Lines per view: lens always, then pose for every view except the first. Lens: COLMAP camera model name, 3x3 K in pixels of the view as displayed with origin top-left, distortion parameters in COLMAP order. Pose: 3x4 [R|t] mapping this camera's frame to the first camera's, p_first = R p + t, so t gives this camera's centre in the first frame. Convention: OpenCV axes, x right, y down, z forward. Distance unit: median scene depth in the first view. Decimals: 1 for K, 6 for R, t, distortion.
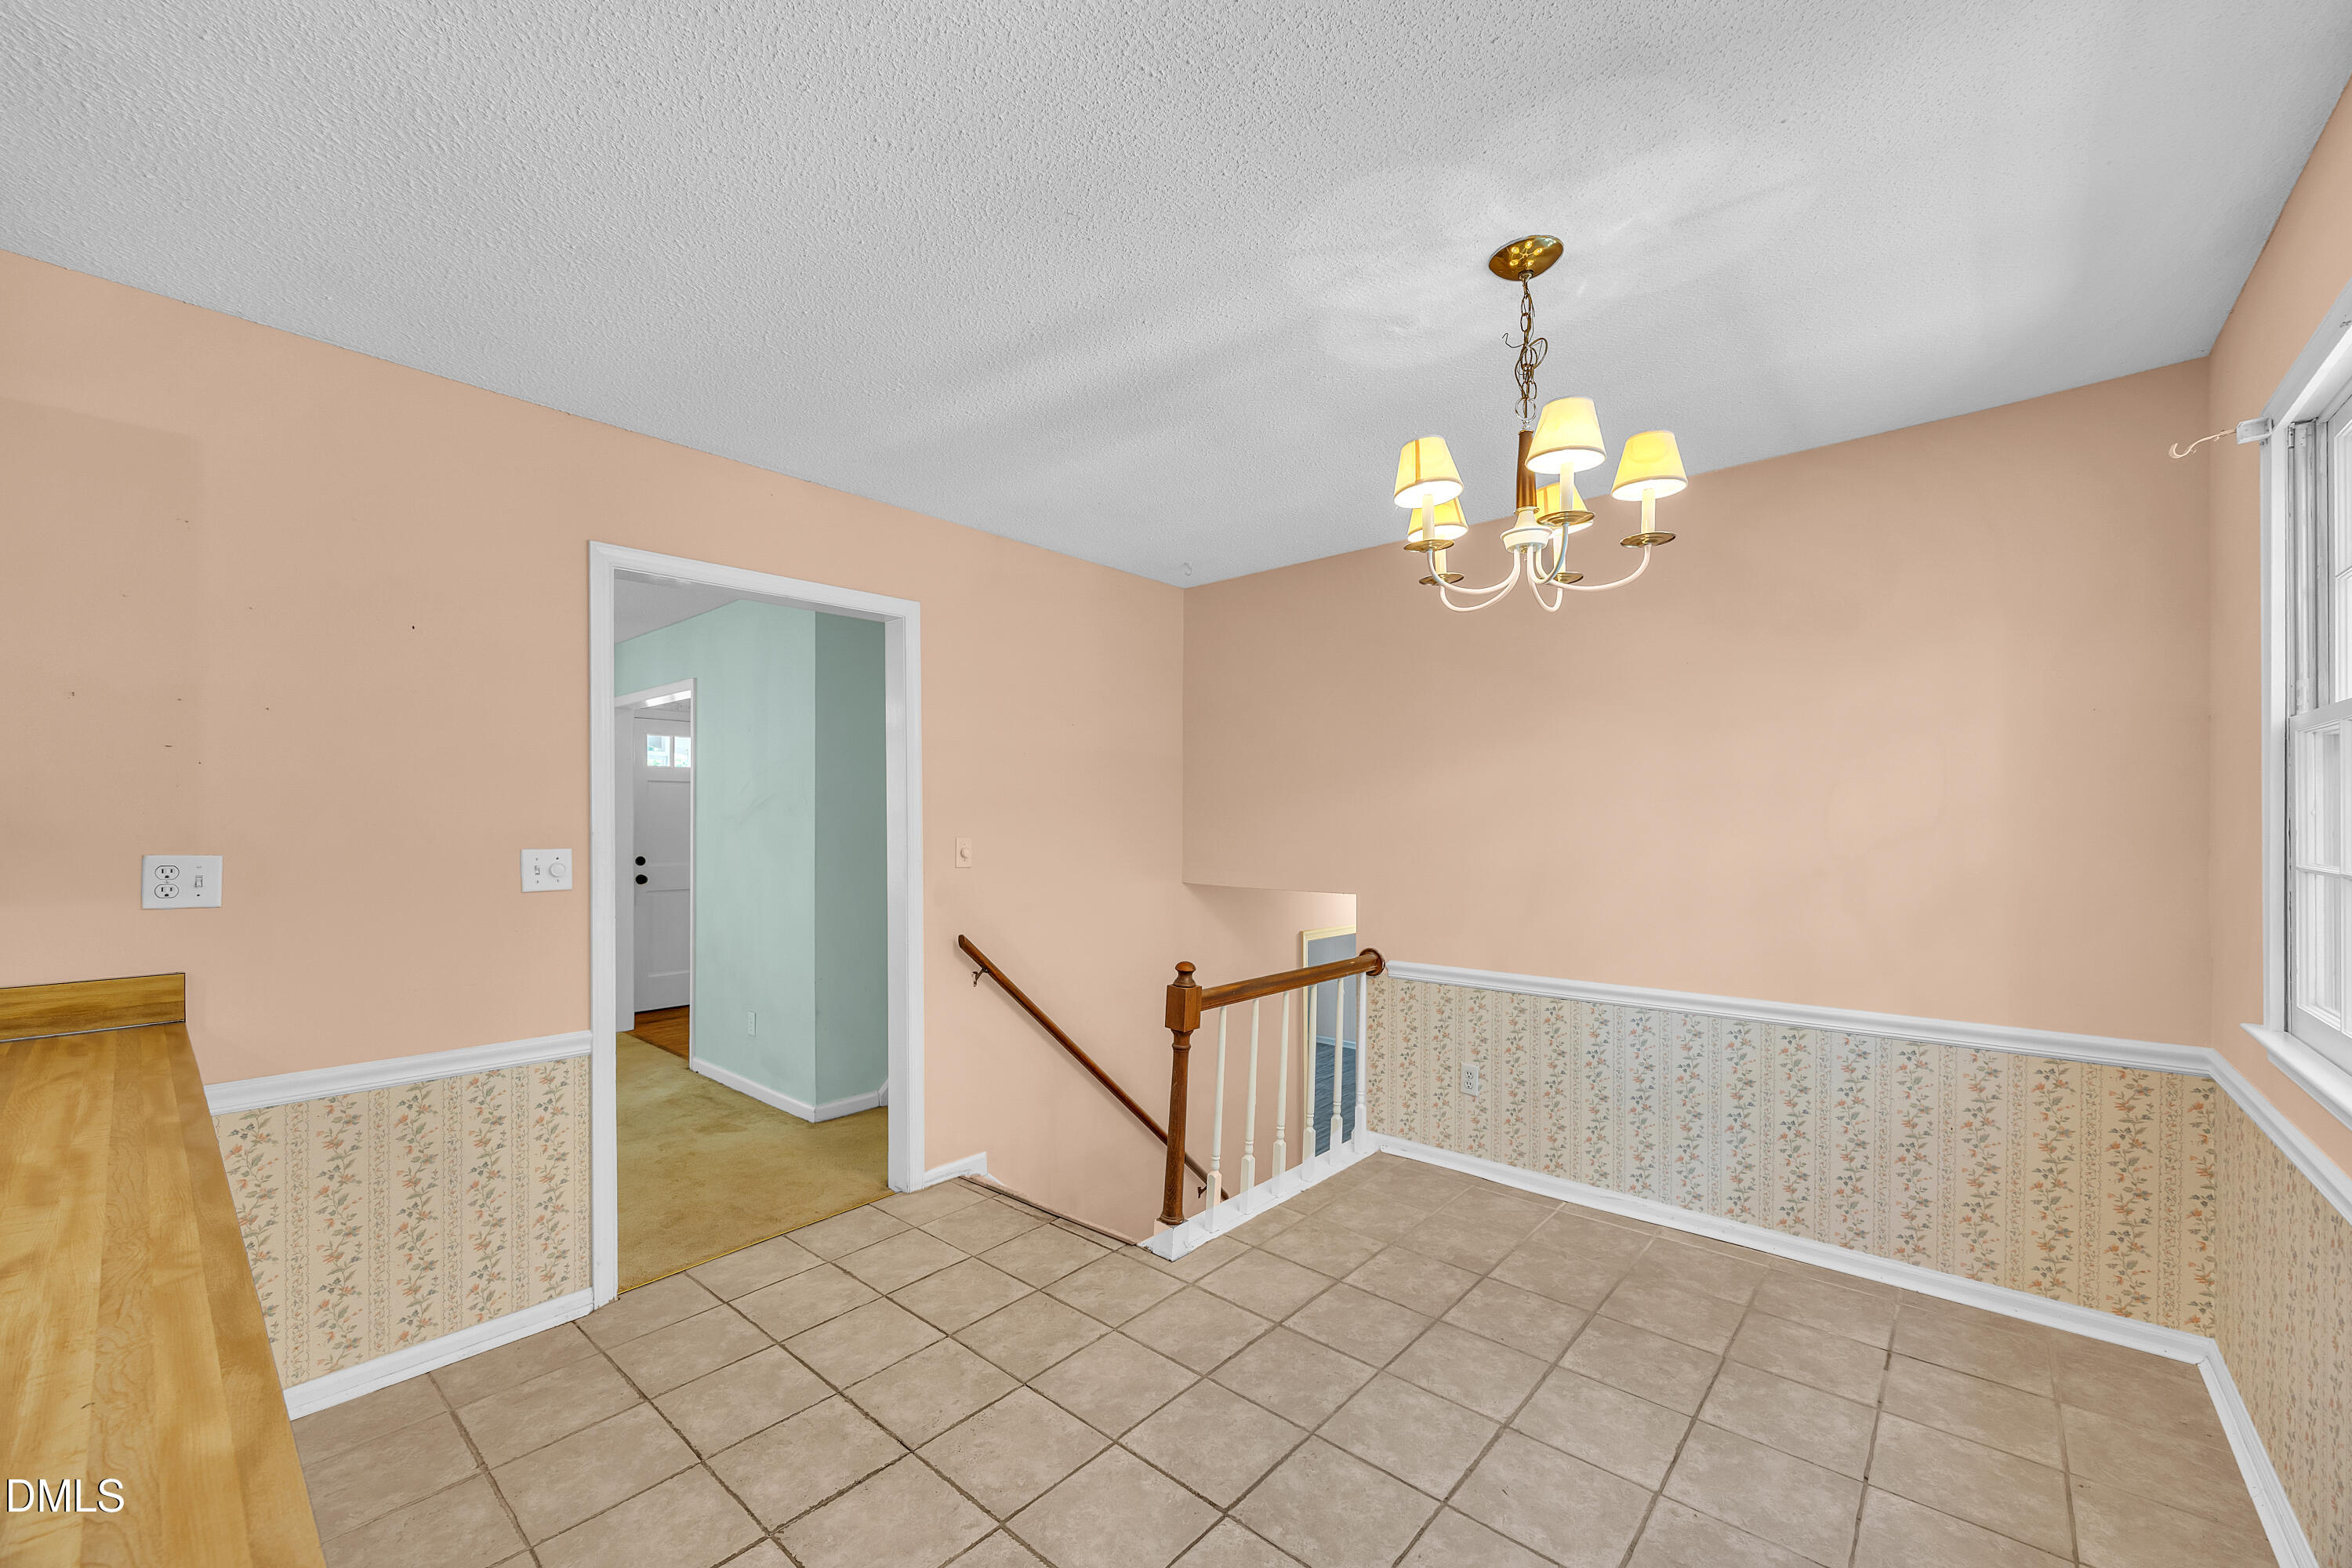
lens RADIAL K [[900.5, 0, 1186.6], [0, 900.5, 827.3], [0, 0, 1]] dist [-0.007978, 0.001374]
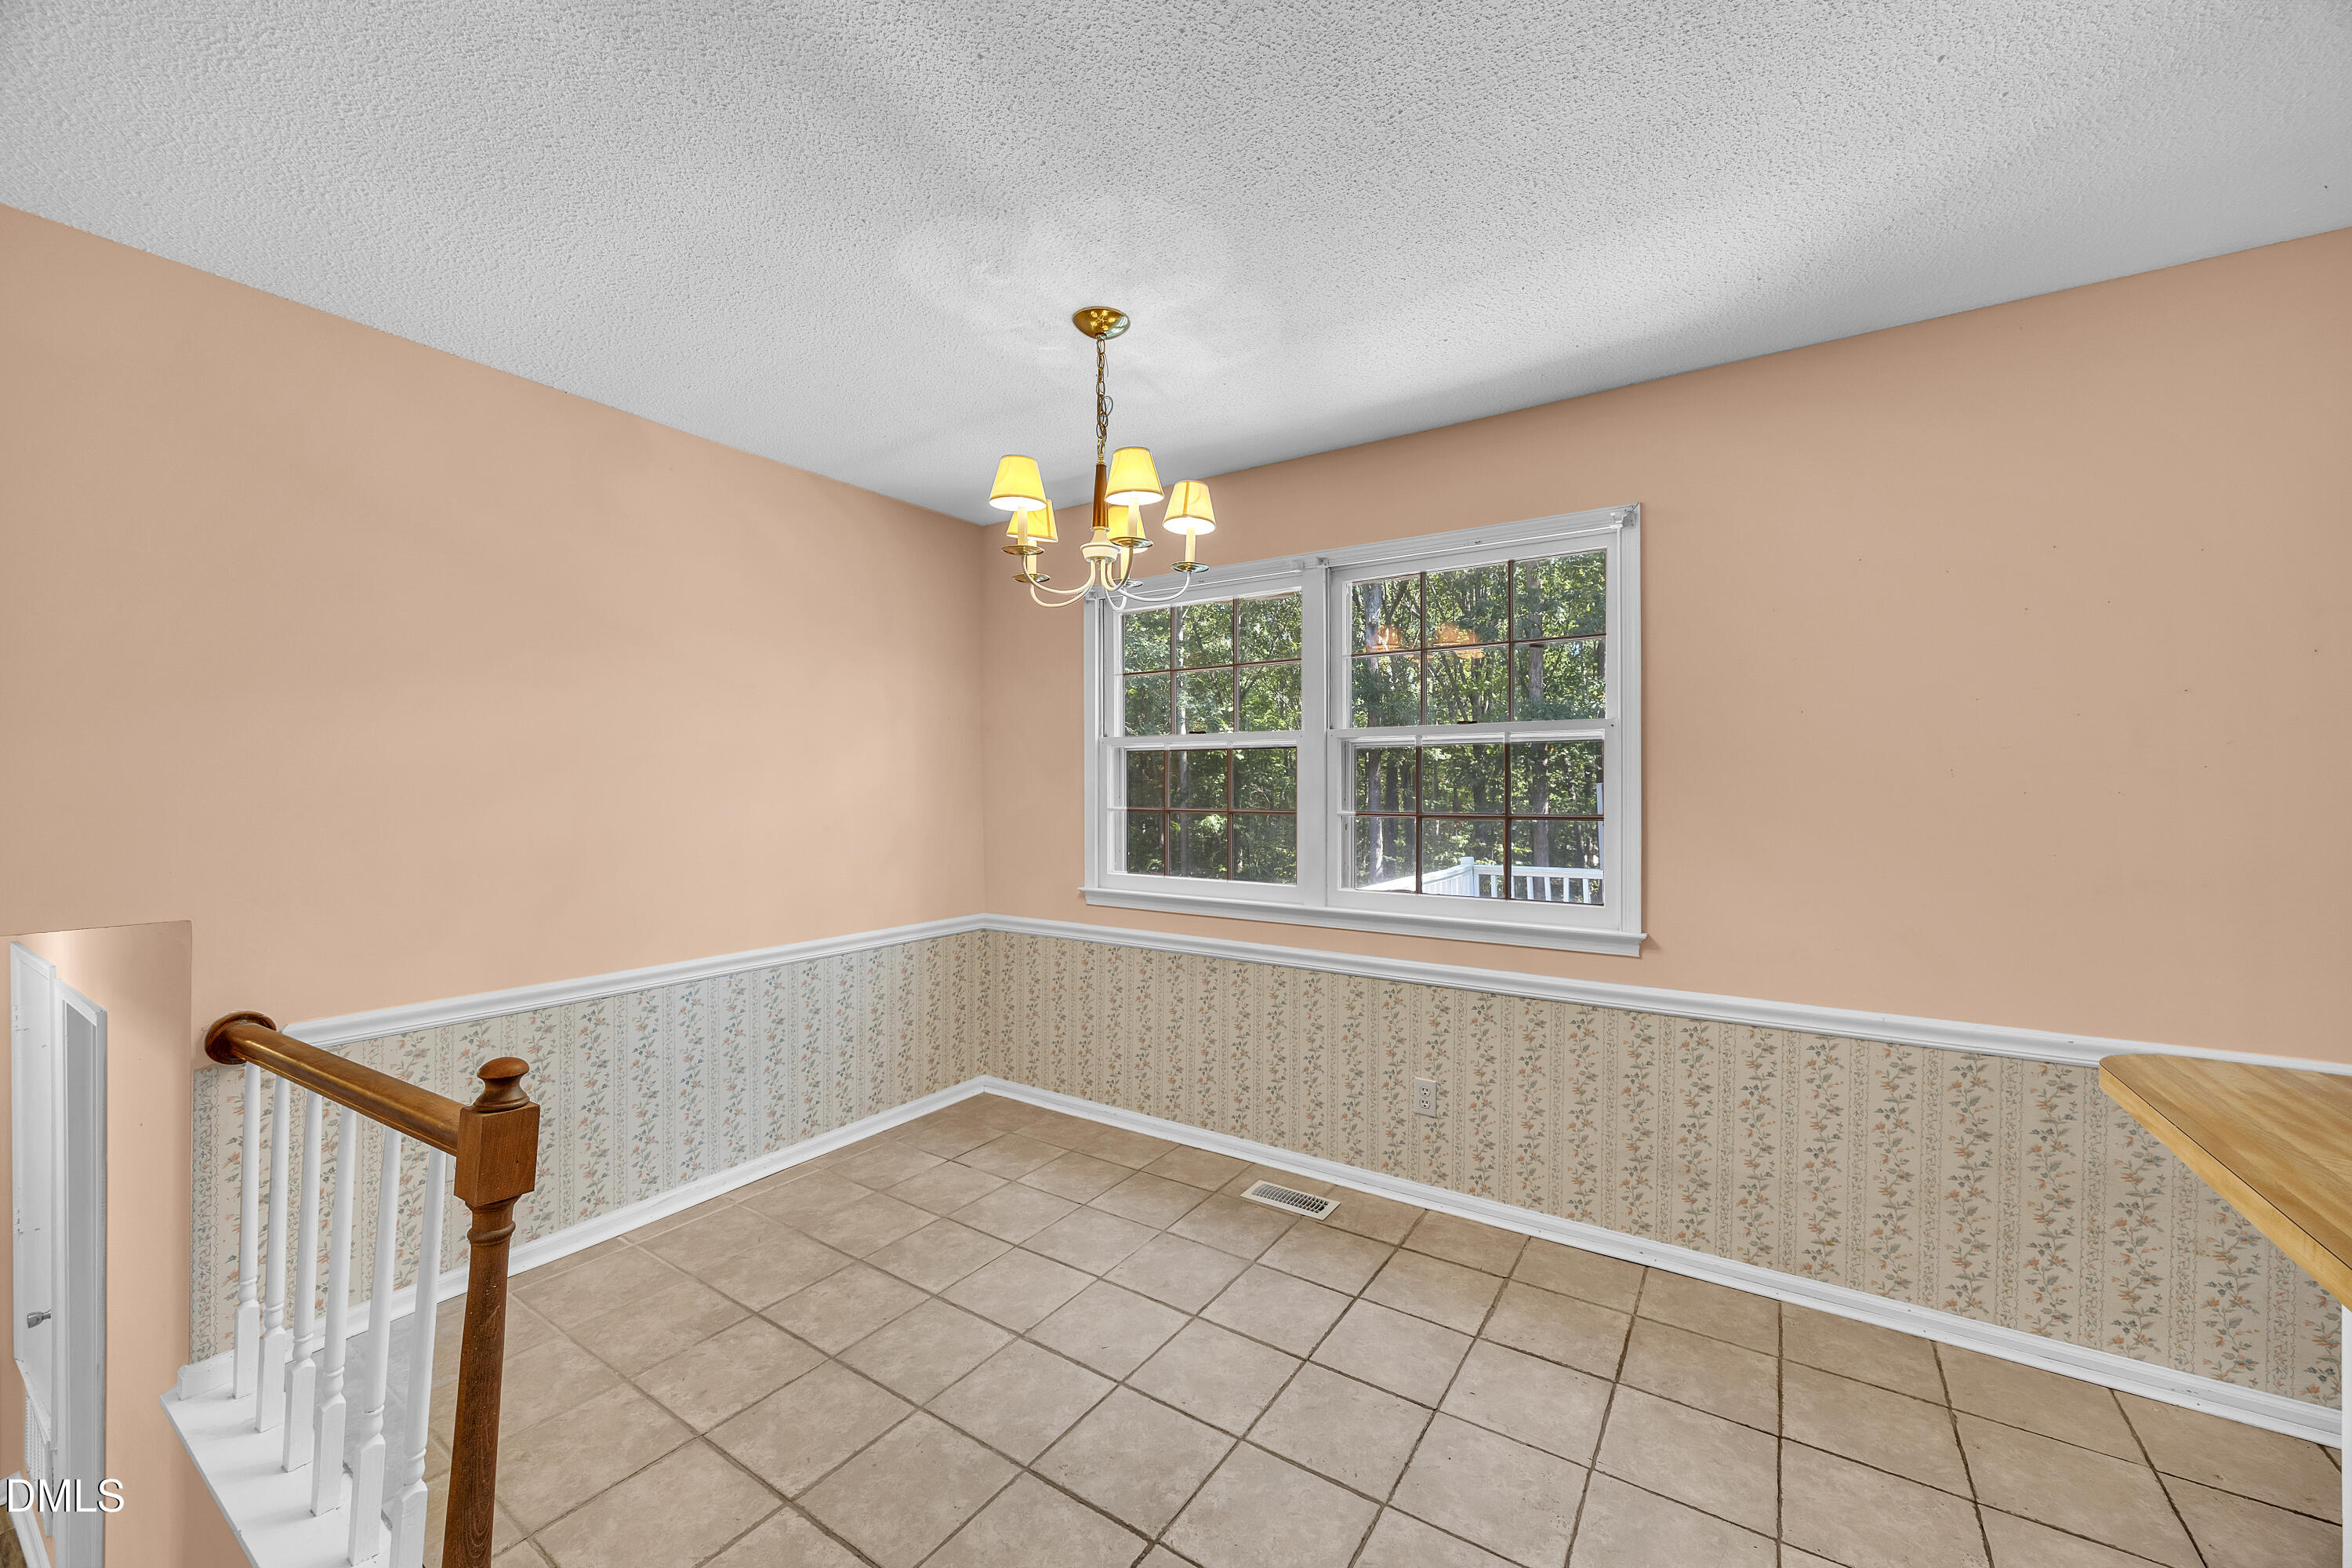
lens RADIAL K [[900.5, 0, 1161.5], [0, 900.5, 781.4], [0, 0, 1]] dist [-0.007978, 0.001374]
pose [[-0.129405, 0.005368, 0.991577, -0.676143], [0.002152, 0.999985, -0.005133, -0.004662], [-0.991589, 0.001470, -0.129415, 0.861690]]
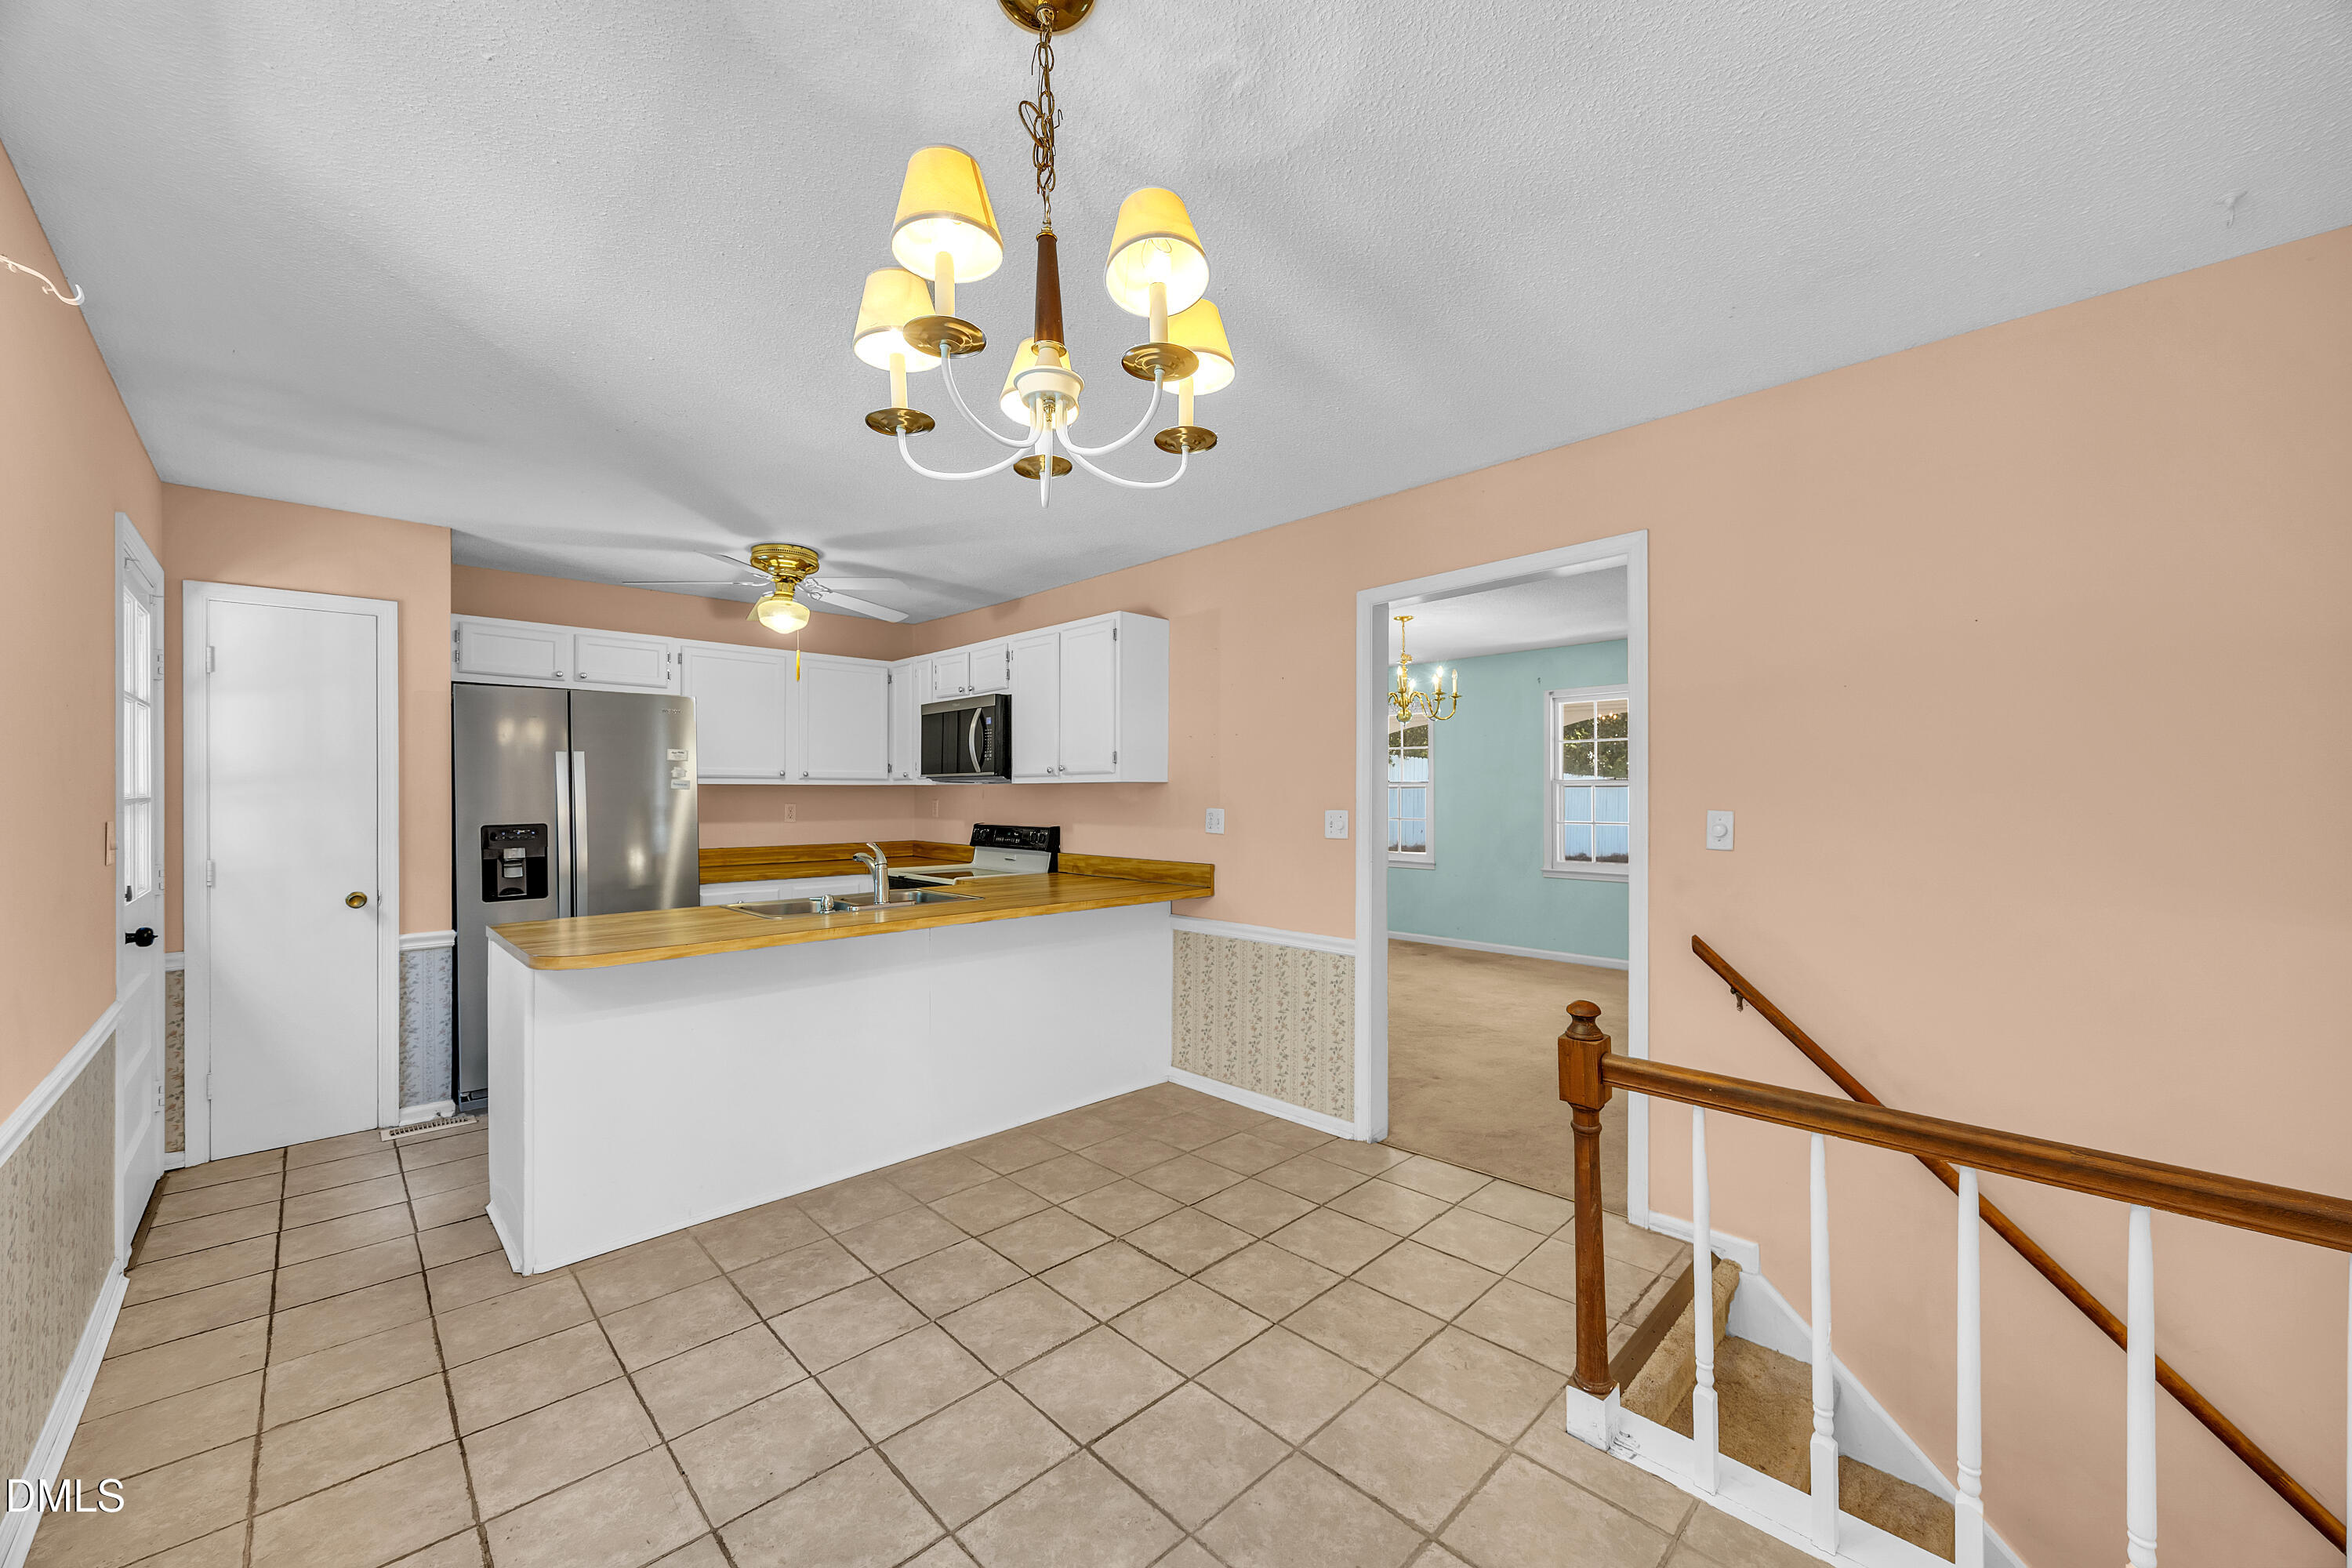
lens RADIAL K [[900.5, 0, 1174.0], [0, 900.5, 783.9], [0, 0, 1]] dist [-0.007978, 0.001374]
pose [[-0.083615, -0.008339, -0.996463, 0.851222], [0.001409, 0.999963, -0.008487, -0.007667], [0.996497, -0.002113, -0.083600, 0.927937]]
